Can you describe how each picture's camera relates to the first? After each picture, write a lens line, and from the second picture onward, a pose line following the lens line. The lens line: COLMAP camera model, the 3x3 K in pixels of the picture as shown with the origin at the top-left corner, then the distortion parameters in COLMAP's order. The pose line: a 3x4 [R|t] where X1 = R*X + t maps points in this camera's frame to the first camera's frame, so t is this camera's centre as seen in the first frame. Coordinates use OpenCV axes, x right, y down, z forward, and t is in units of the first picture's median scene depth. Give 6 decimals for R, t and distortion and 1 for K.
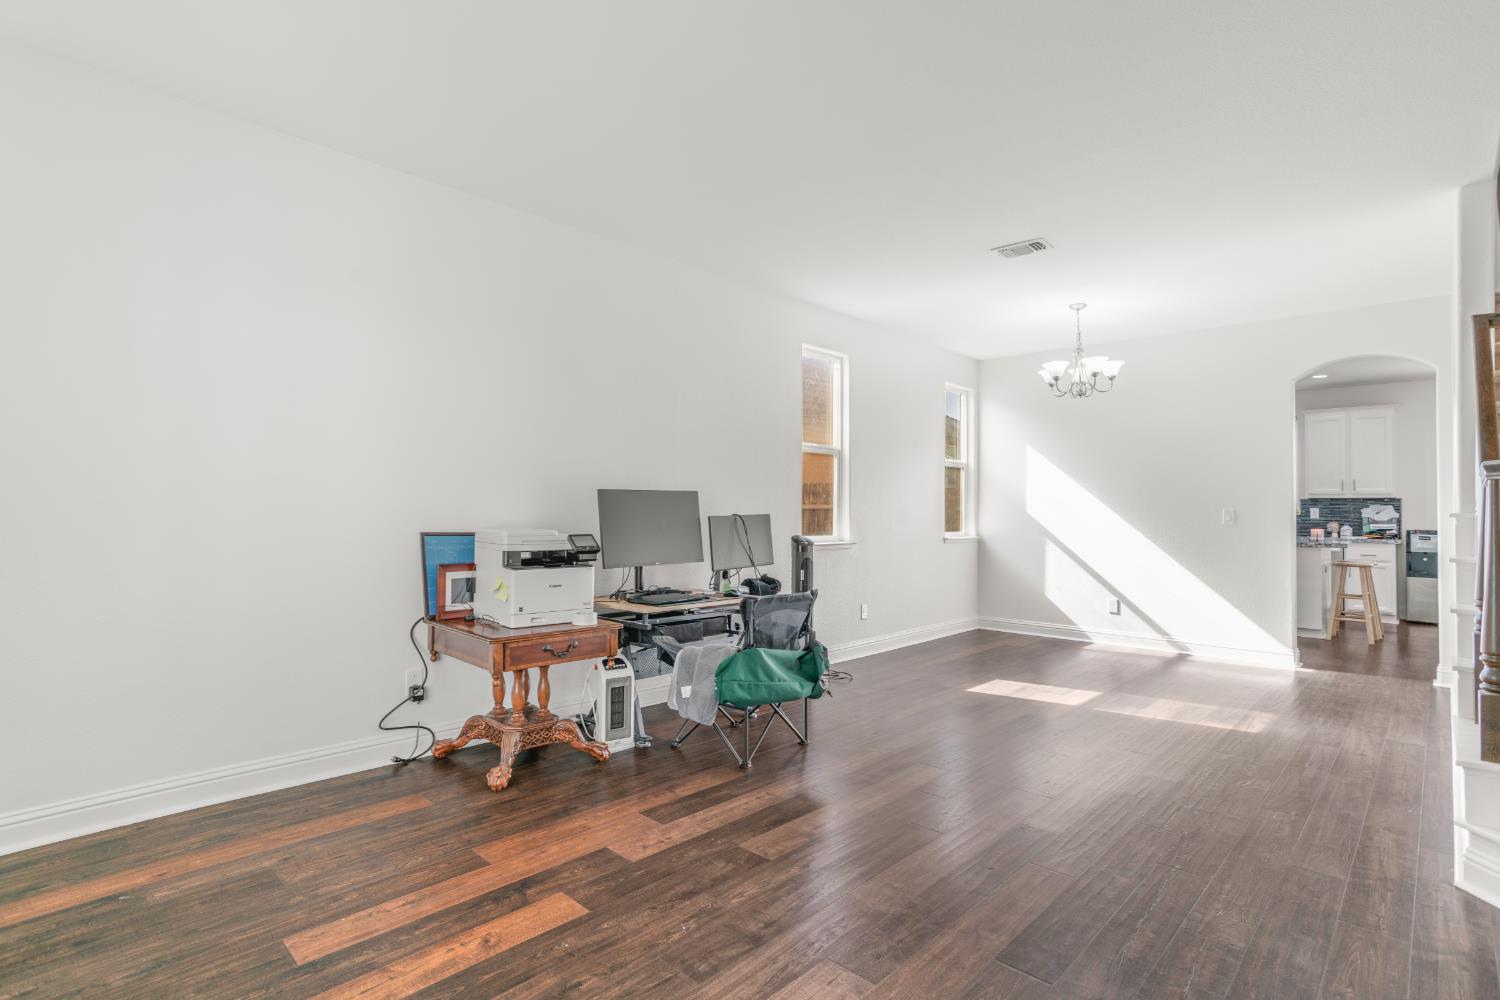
lens RADIAL K [[740.5, 0, 731.1], [0, 740.5, 497.8], [0, 0, 1]] dist [-0.032603, 0.006176]
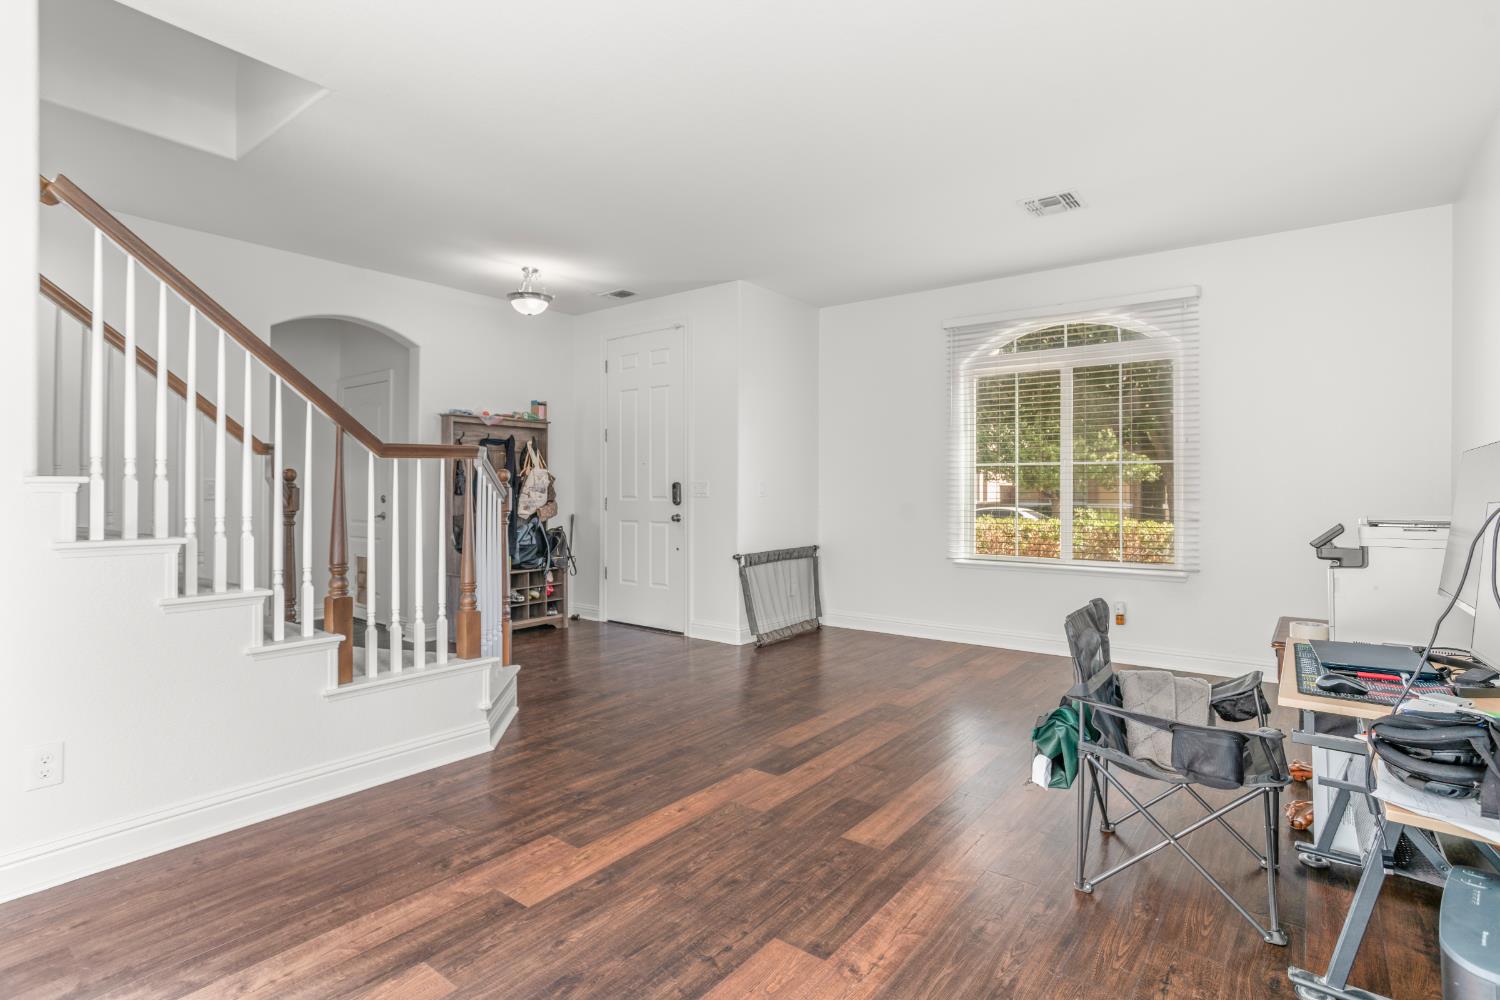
lens RADIAL K [[740.5, 0, 735.6], [0, 740.5, 484.4], [0, 0, 1]] dist [-0.032603, 0.006176]
pose [[-0.994149, -0.008847, -0.107657, 0.265752], [-0.006739, 0.999779, -0.019935, 0.018332], [0.107809, -0.019093, -0.993988, 0.954562]]
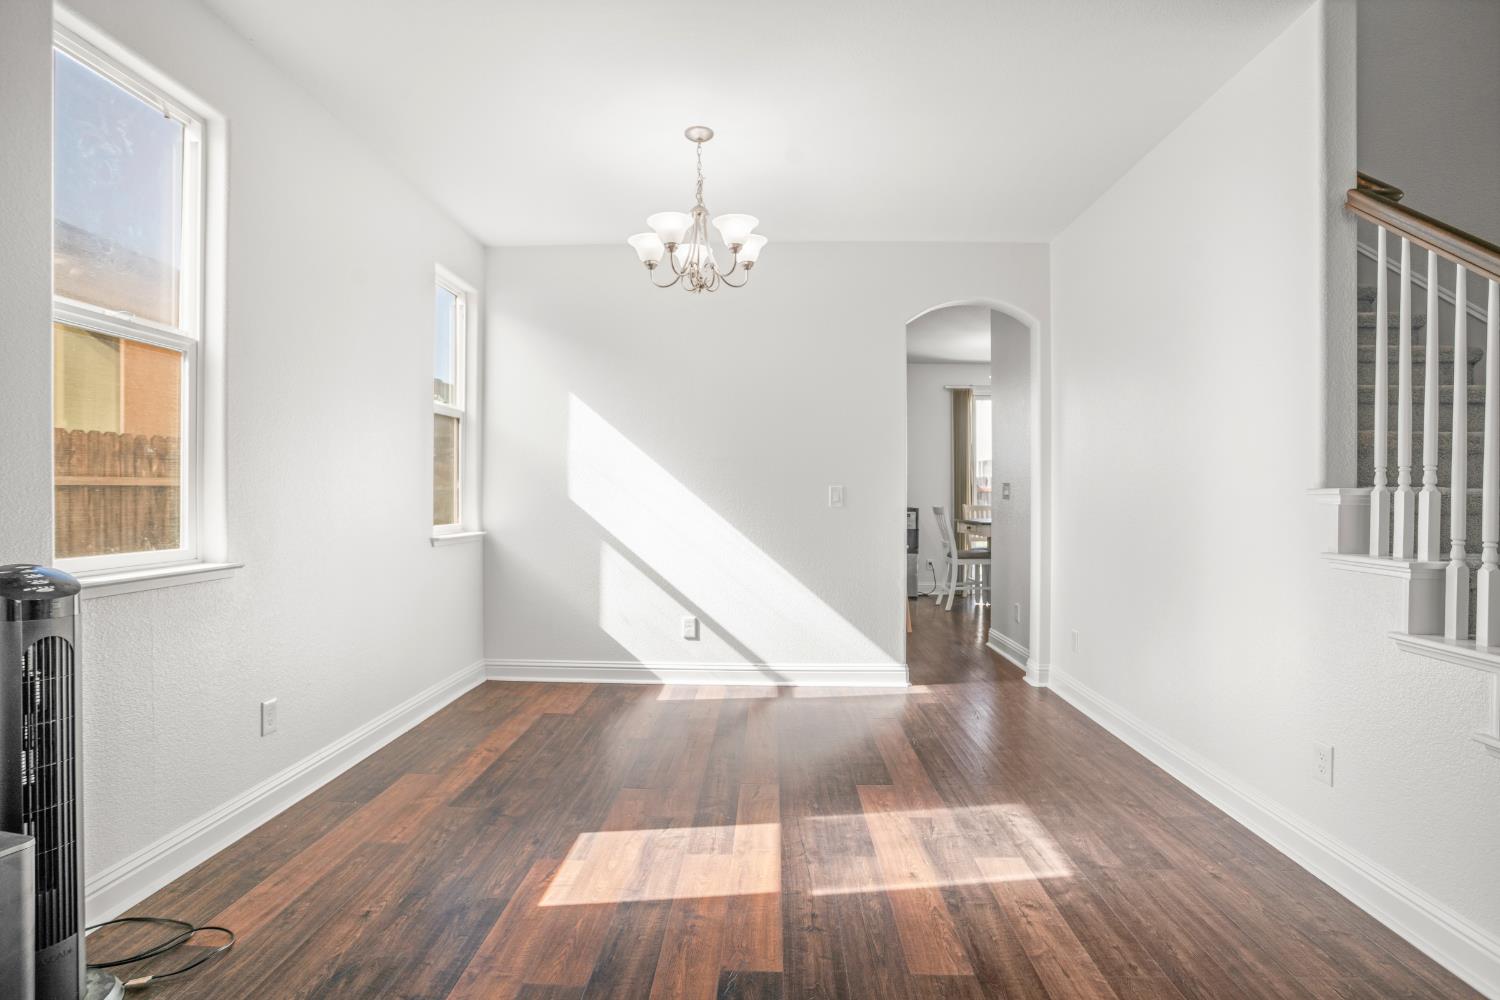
lens RADIAL K [[740.5, 0, 746.8], [0, 740.5, 498.4], [0, 0, 1]] dist [-0.032603, 0.006176]
pose [[0.731274, -0.007968, 0.682037, 0.093109], [-0.008391, 0.999751, 0.020676, 0.011882], [-0.682032, -0.020843, 0.731026, 0.491932]]
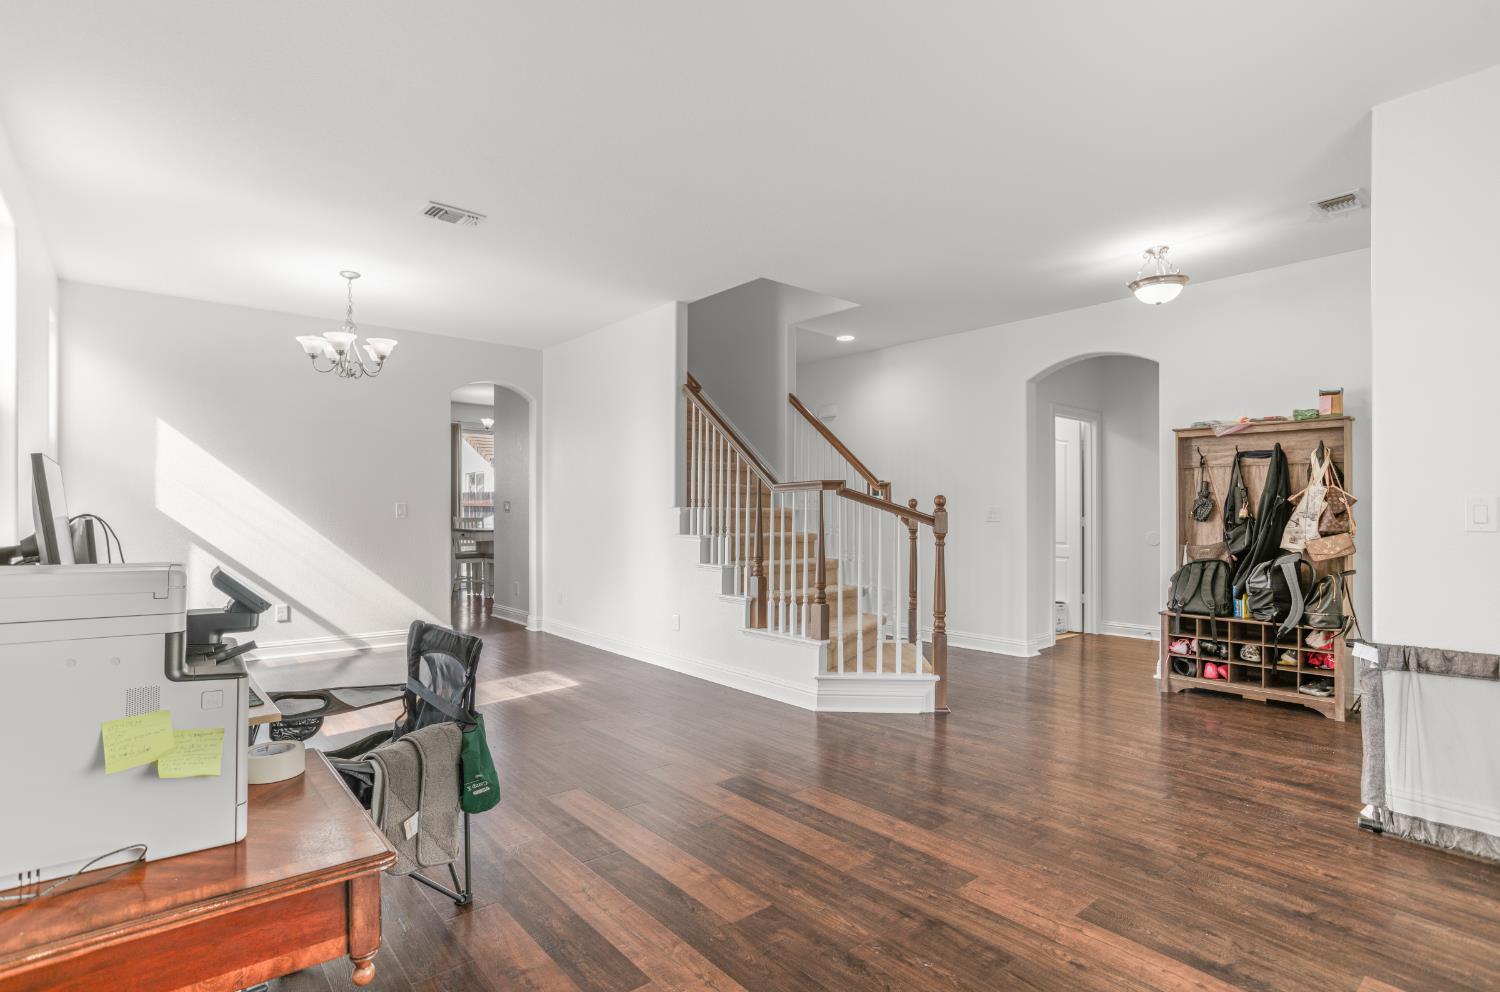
lens RADIAL K [[740.5, 0, 754.0], [0, 740.5, 508.2], [0, 0, 1]] dist [-0.032603, 0.006176]
pose [[0.076794, -0.003270, 0.997042, -0.337247], [-0.018827, 0.999812, 0.004729, 0.006556], [-0.996869, -0.019134, 0.076718, 0.395494]]
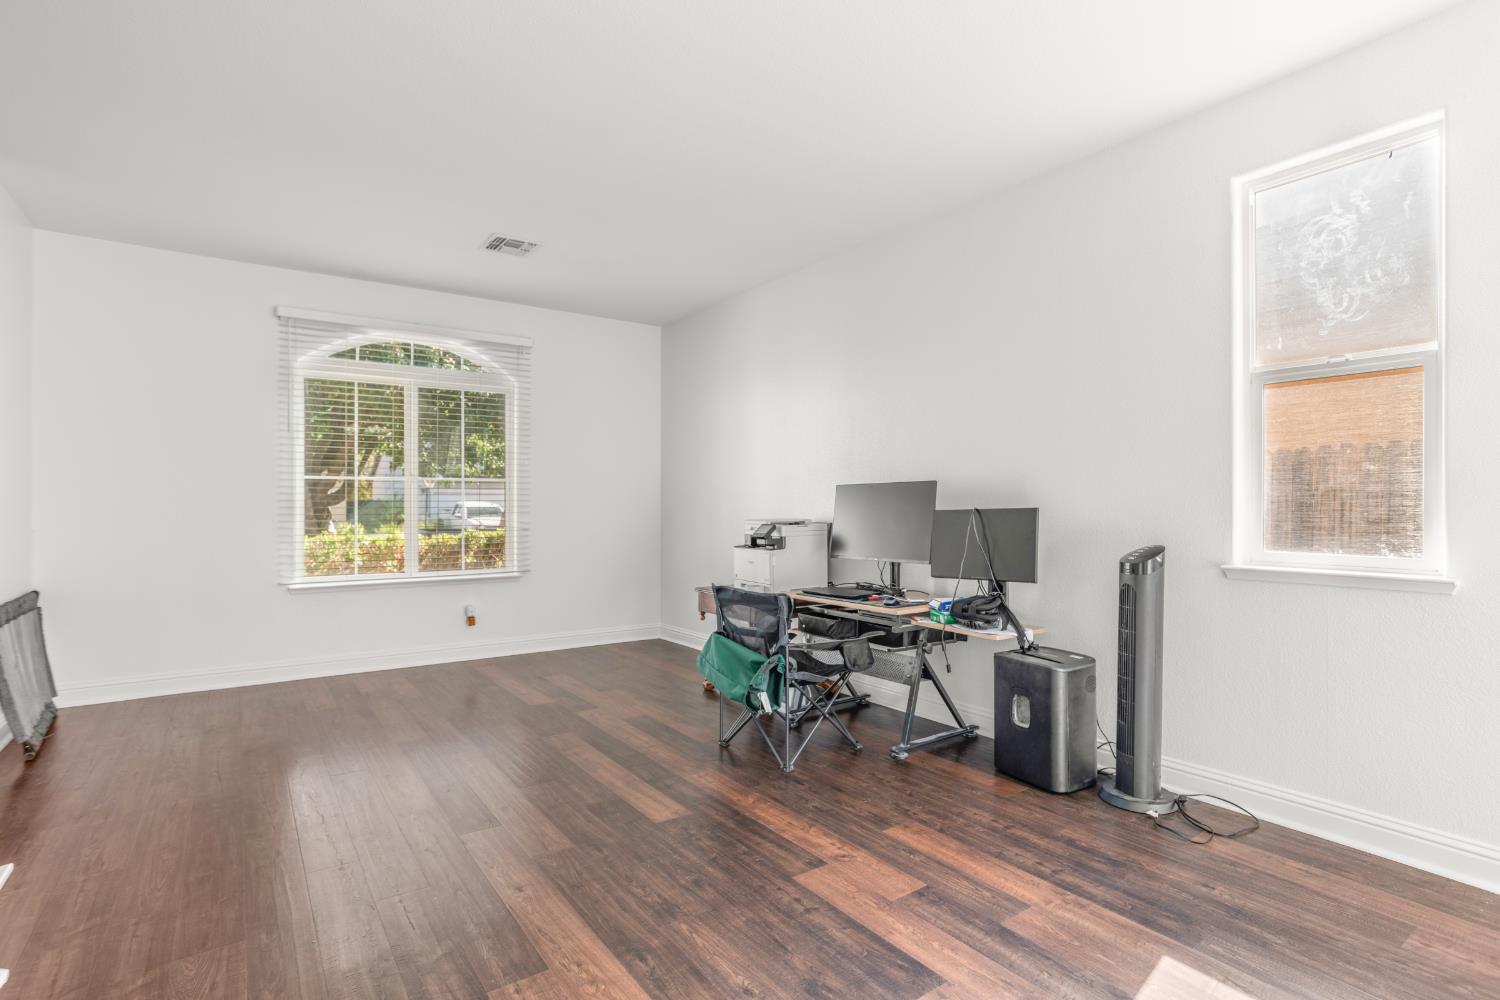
lens RADIAL K [[740.5, 0, 748.4], [0, 740.5, 505.3], [0, 0, 1]] dist [-0.032603, 0.006176]
pose [[-0.171061, -0.005460, -0.985245, 0.592894], [0.012375, 0.999894, -0.007690, 0.016970], [0.985183, -0.013508, -0.170975, 0.685014]]
